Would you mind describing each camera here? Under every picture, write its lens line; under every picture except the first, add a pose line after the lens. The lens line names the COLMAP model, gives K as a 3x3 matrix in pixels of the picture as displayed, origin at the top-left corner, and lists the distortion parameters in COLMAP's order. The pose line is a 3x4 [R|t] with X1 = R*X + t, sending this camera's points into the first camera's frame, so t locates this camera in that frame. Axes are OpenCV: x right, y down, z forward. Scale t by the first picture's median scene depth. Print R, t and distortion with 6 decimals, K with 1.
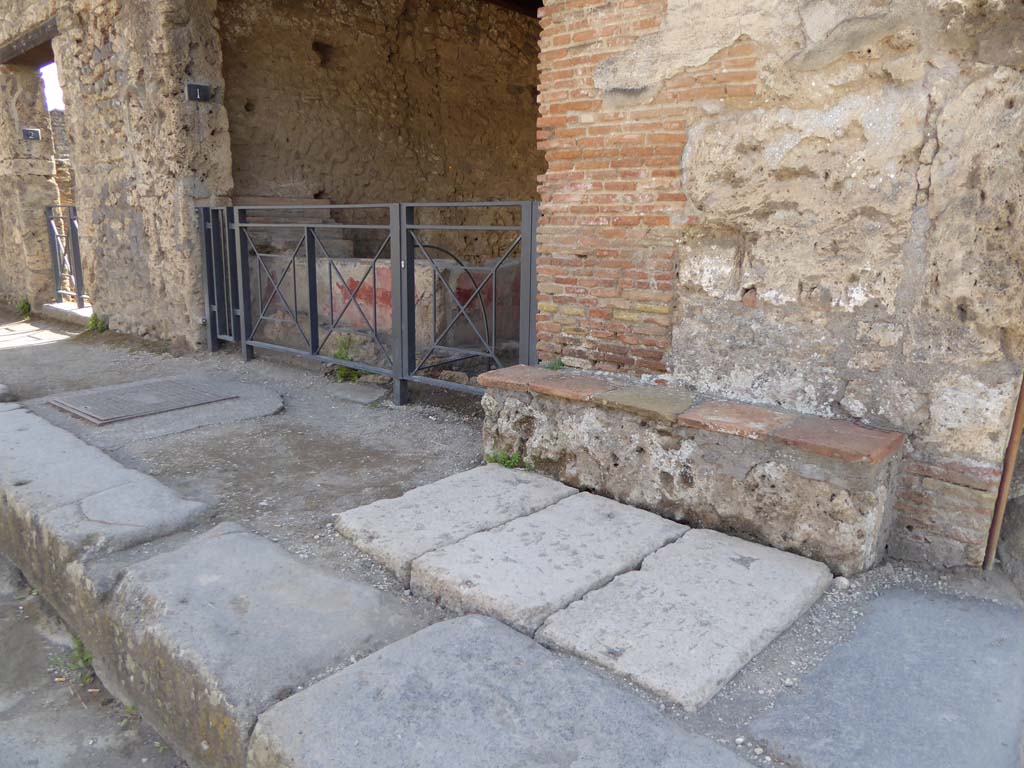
lens RADIAL K [[716.4, 0, 514.6], [0, 716.4, 389.4], [0, 0, 1]] dist [-0.084697, 0.060558]
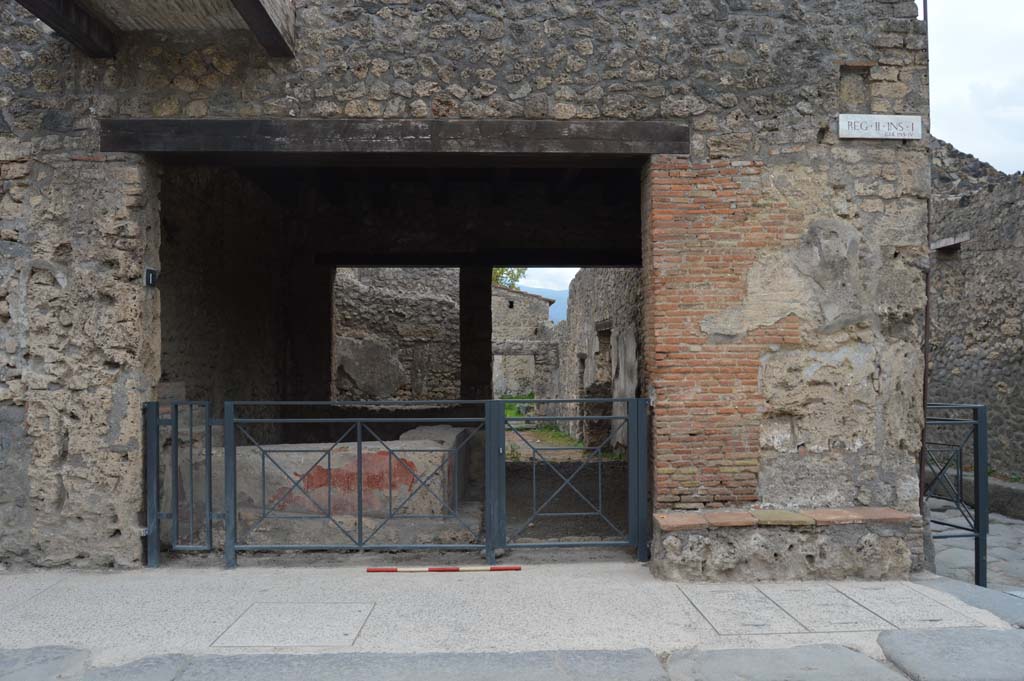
lens RADIAL K [[808.6, 0, 511.0], [0, 808.6, 343.3], [0, 0, 1]] dist [-0.100611, 0.045729]
pose [[0.735691, -0.006411, 0.677287, -1.510110], [0.170632, 0.969458, -0.176169, -0.155308], [-0.655472, 0.245173, 0.714316, -0.024263]]
